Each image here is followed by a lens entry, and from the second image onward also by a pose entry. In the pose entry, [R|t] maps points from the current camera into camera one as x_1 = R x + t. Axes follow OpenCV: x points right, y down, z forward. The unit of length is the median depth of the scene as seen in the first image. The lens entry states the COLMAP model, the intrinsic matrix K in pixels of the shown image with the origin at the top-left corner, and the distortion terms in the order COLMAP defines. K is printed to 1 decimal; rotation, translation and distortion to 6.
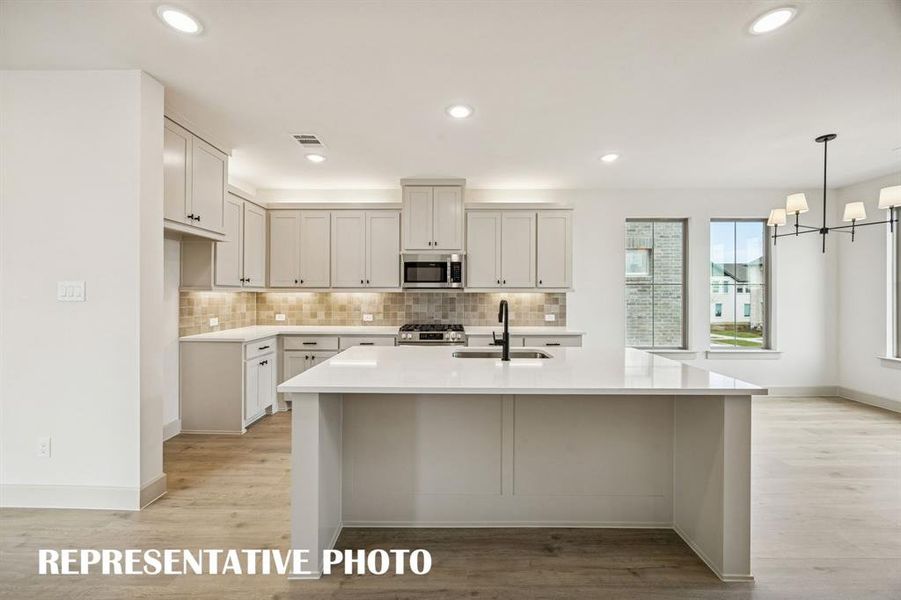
lens RADIAL K [[340.5, 0, 449.8], [0, 340.5, 295.3], [0, 0, 1]] dist [0.000592, 0.000095]
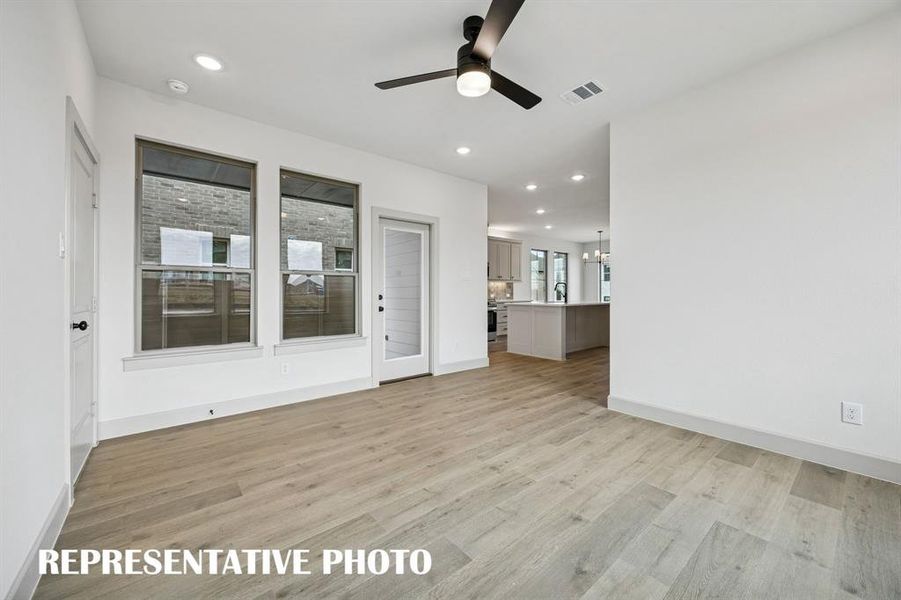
lens RADIAL K [[340.5, 0, 449.8], [0, 340.5, 295.3], [0, 0, 1]] dist [0.000592, 0.000095]
pose [[0.760203, -0.020945, 0.649348, -0.247857], [0.002043, 0.999552, 0.029850, 0.001024], [-0.649682, -0.021365, 0.759906, -0.058771]]
